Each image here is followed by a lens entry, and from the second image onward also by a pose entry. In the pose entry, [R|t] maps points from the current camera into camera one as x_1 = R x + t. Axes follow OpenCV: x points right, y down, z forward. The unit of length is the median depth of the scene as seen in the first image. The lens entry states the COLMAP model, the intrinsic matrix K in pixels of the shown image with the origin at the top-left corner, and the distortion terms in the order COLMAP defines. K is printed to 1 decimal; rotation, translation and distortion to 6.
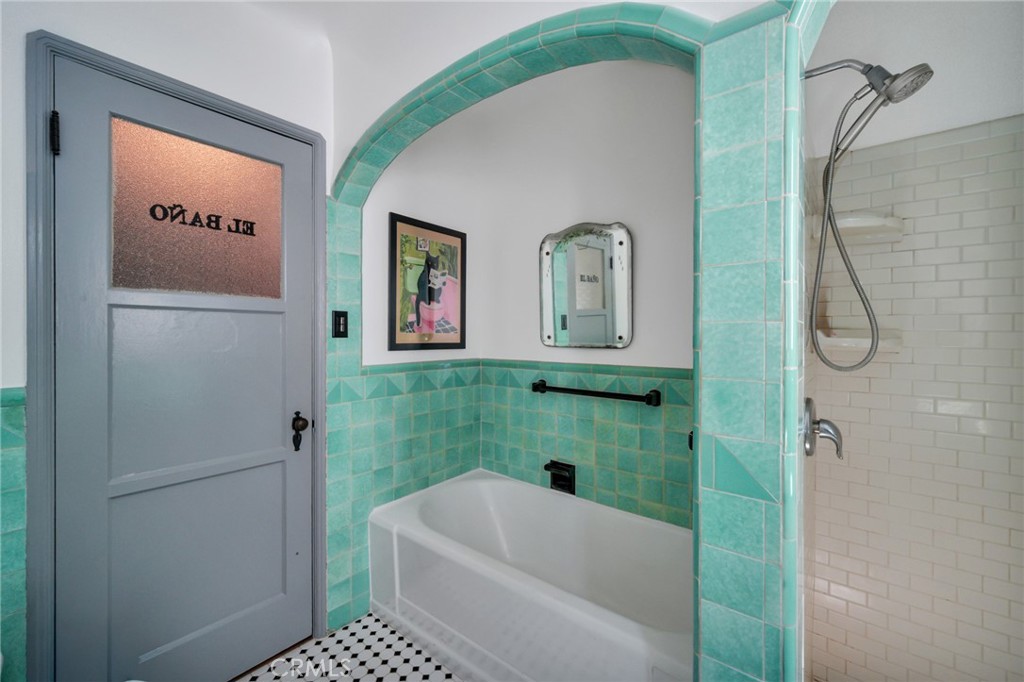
lens RADIAL K [[401.3, 0, 509.5], [0, 401.3, 333.6], [0, 0, 1]] dist [0.001462, -0.000113]
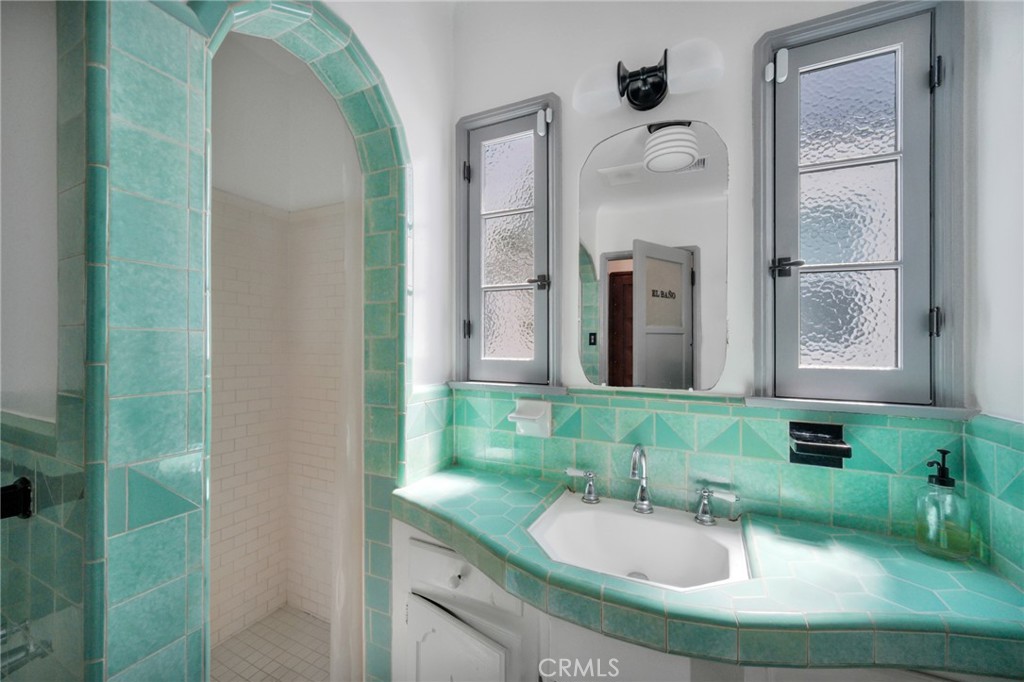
lens RADIAL K [[401.3, 0, 509.3], [0, 401.3, 345.4], [0, 0, 1]] dist [0.001462, -0.000113]
pose [[-0.213916, -0.000659, 0.976852, -0.476695], [-0.007913, 0.999968, -0.001058, 0.000018], [-0.976820, -0.007957, -0.213915, 0.419464]]
